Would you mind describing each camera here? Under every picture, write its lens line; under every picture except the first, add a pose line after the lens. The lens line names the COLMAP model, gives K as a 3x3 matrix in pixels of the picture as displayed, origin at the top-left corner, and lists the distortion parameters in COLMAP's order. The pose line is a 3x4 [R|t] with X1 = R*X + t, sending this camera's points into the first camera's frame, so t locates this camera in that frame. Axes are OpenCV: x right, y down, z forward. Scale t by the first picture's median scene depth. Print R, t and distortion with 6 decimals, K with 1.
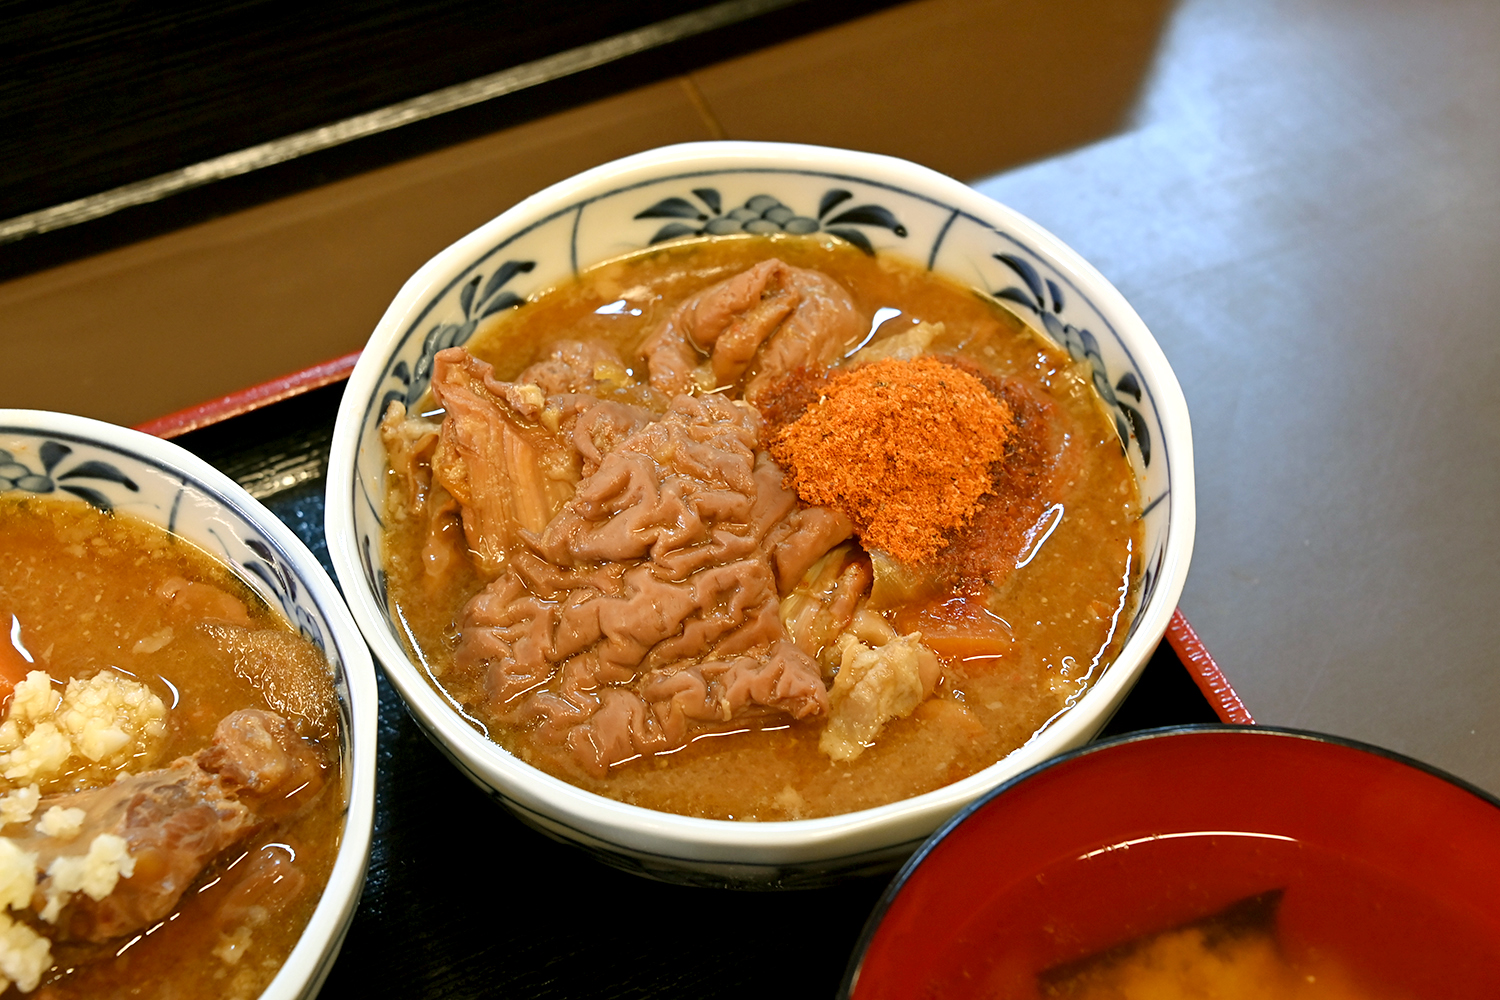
lens RADIAL K [[2864.4, 0, 736.2], [0, 2864.4, 498.6], [0, 0, 1]] dist [0.274584, 0.000000]
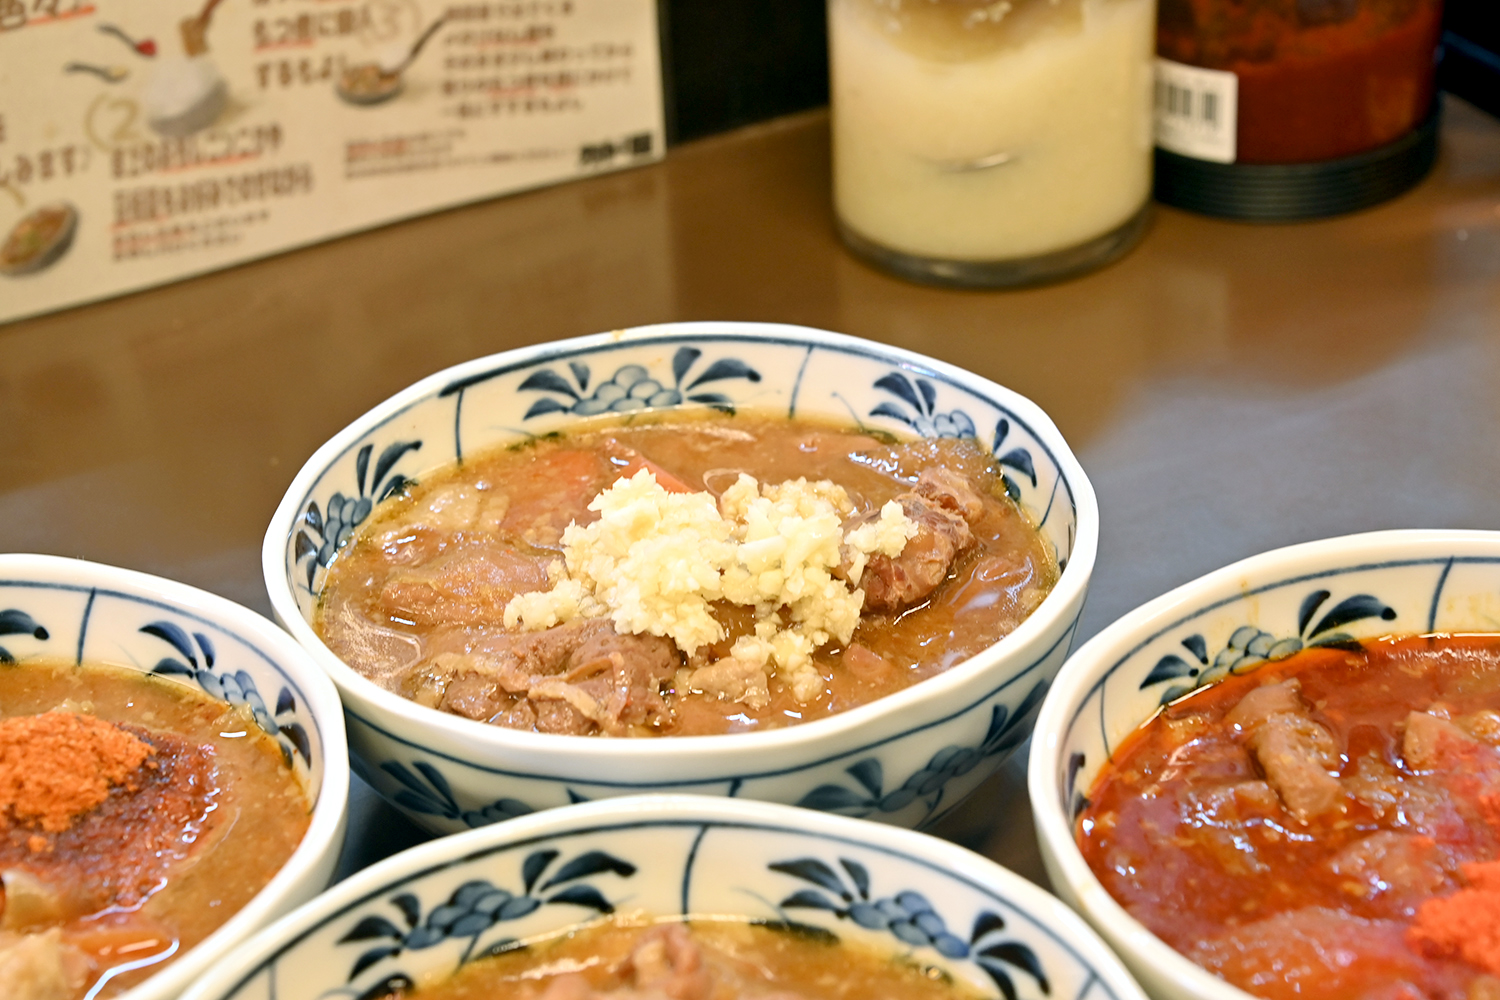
lens RADIAL K [[3319.5, 0, 738.3], [0, 3319.5, 542.9], [0, 0, 1]] dist [0.390835, 0.000000]
pose [[0.976883, -0.132970, 0.167389, 0.106782], [0.188126, 0.906608, -0.377717, 0.369910], [-0.101531, 0.400475, 0.910665, -0.053048]]
